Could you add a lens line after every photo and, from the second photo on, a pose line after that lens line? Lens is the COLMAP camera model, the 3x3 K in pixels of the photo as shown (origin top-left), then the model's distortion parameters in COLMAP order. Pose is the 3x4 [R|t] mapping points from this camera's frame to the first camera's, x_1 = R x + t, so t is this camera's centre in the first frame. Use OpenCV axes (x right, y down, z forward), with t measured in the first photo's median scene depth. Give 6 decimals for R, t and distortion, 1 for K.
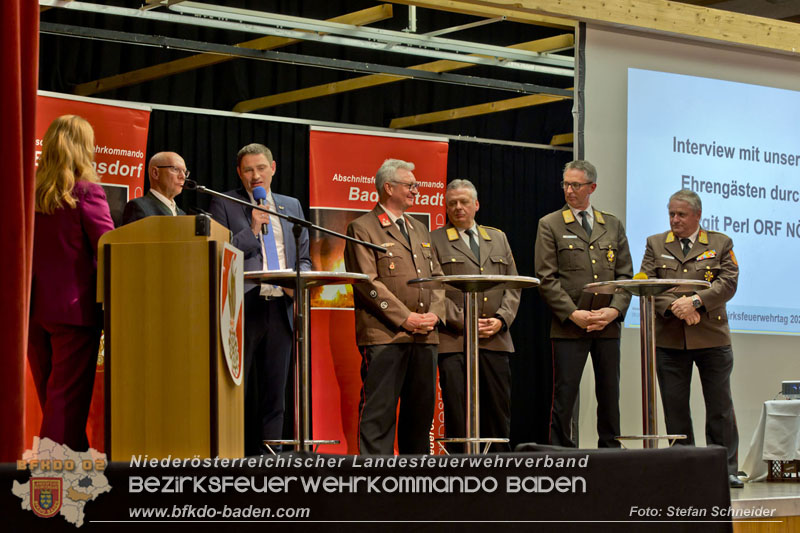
lens RADIAL K [[2001.8, 0, 400.0], [0, 2001.8, 266.5], [0, 0, 1]] dist [-0.163520, -0.569401]
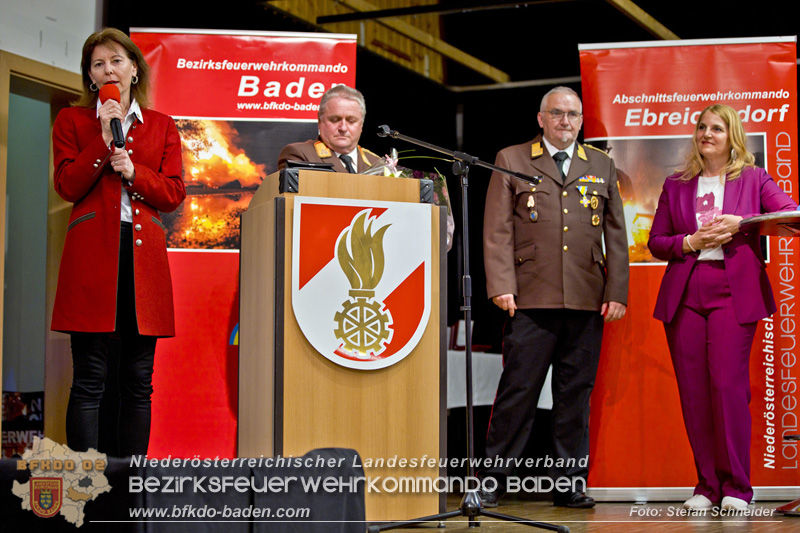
lens RADIAL K [[1703.2, 0, 400.4], [0, 1703.2, 301.9], [0, 0, 1]] dist [-0.312857, 0.186372]
pose [[0.470891, -0.058190, -0.880270, 0.337839], [0.070813, 0.997096, -0.028032, 0.032711], [0.879345, -0.049135, 0.473644, 0.429673]]
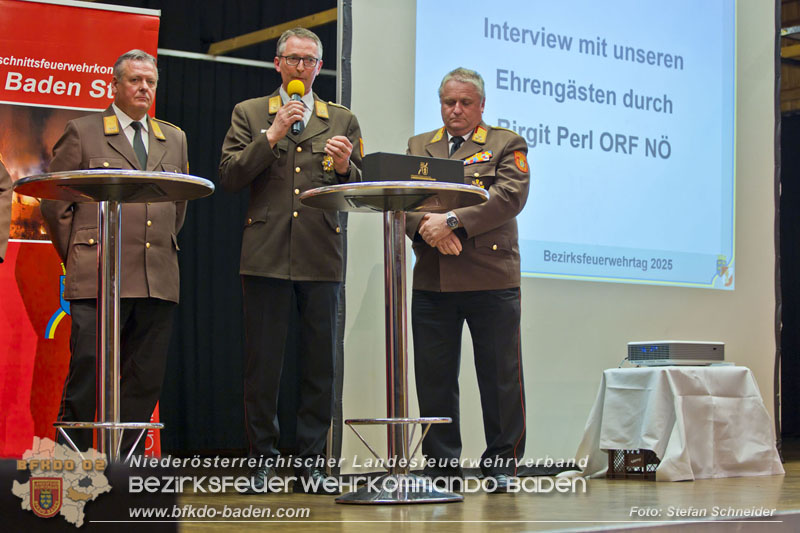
lens RADIAL K [[1703.2, 0, 400.4], [0, 1703.2, 301.9], [0, 0, 1]] dist [-0.312857, 0.186372]
pose [[0.999926, -0.003524, -0.011617, 0.112044], [0.003781, 0.999747, 0.022186, 0.027664], [0.011535, -0.022228, 0.999686, 0.360434]]
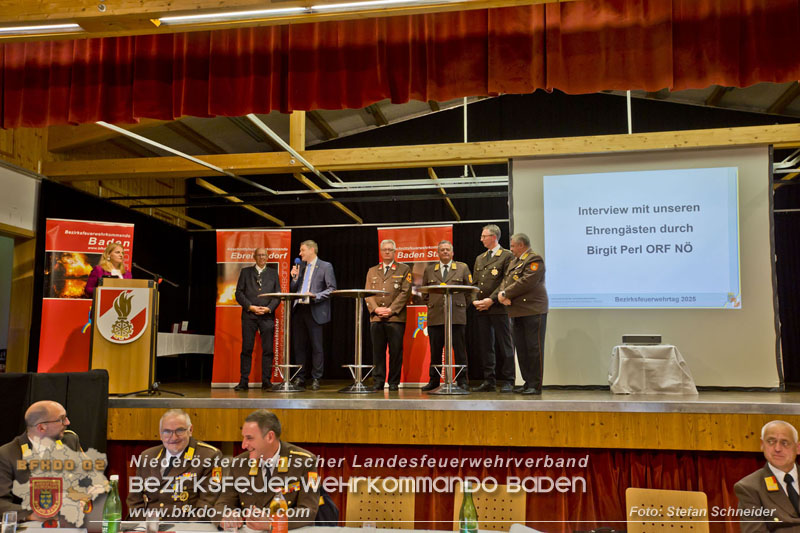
lens RADIAL K [[768.9, 0, 400.0], [0, 768.9, 266.5], [0, 0, 1]] dist [0.016039, 0.022306]
pose [[0.675662, -0.082281, -0.732606, 0.553015], [0.056514, 0.996609, -0.059810, 0.025438], [0.735043, -0.000991, 0.678020, 0.374361]]
